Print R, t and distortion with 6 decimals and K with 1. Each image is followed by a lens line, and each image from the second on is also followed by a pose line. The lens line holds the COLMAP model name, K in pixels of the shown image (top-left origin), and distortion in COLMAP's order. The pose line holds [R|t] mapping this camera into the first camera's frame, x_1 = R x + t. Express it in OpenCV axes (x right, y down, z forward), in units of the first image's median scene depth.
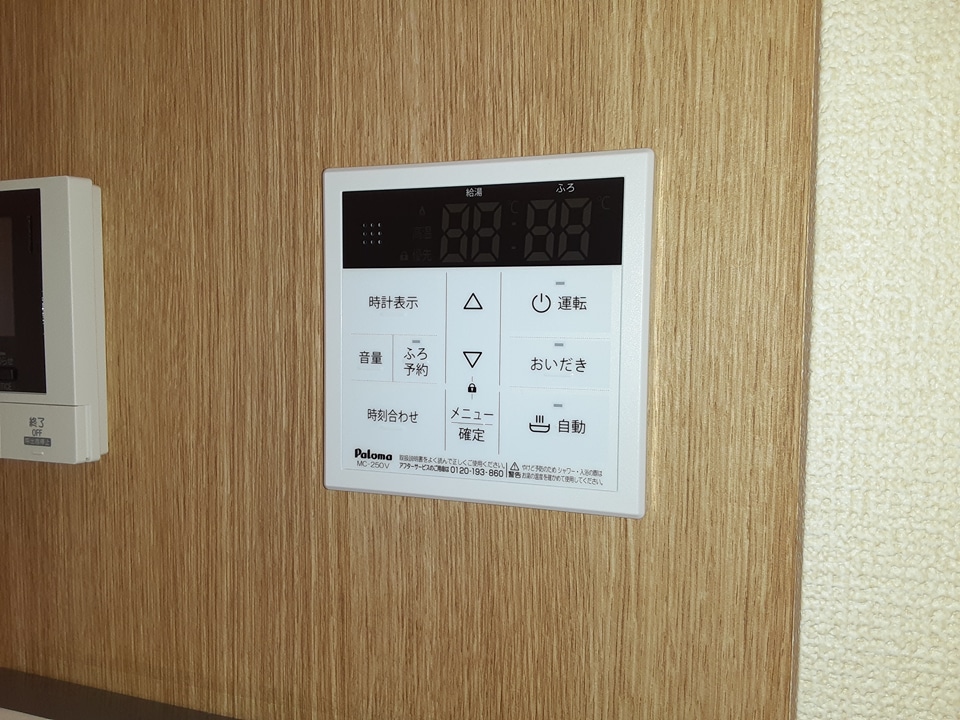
lens RADIAL K [[777.3, 0, 480.0], [0, 777.3, 360.0], [0, 0, 1]] dist [0.114456, -0.177376]
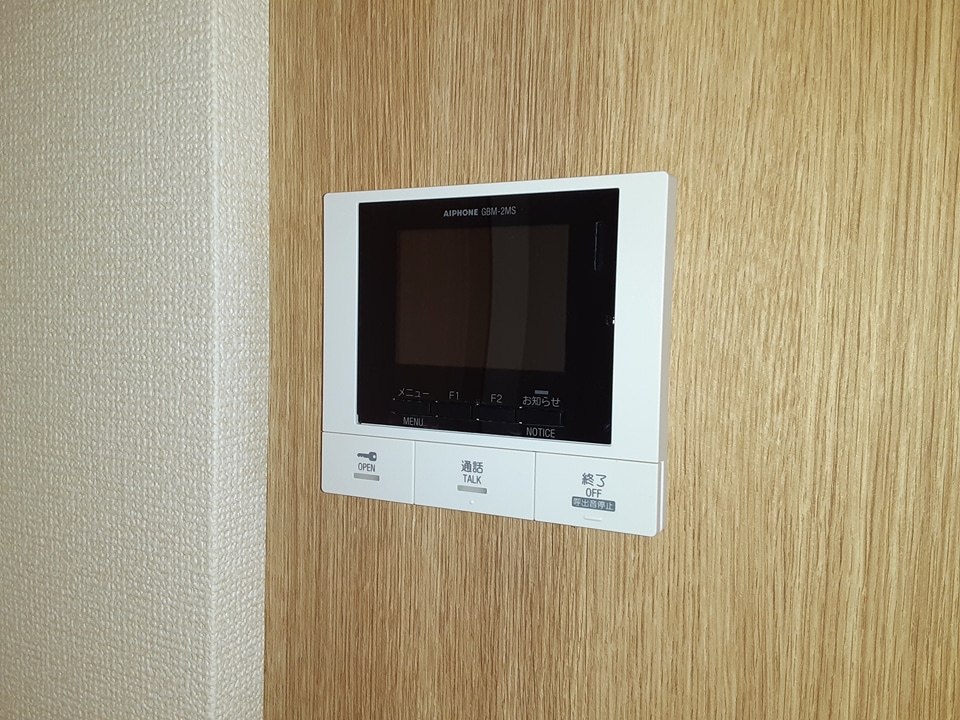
lens RADIAL K [[777.3, 0, 480.0], [0, 777.3, 360.0], [0, 0, 1]] dist [0.114456, -0.177376]
pose [[0.996268, 0.022369, -0.083365, -0.612278], [-0.022569, 0.999744, -0.001453, -0.039107], [0.083311, 0.003329, 0.996518, 0.201099]]
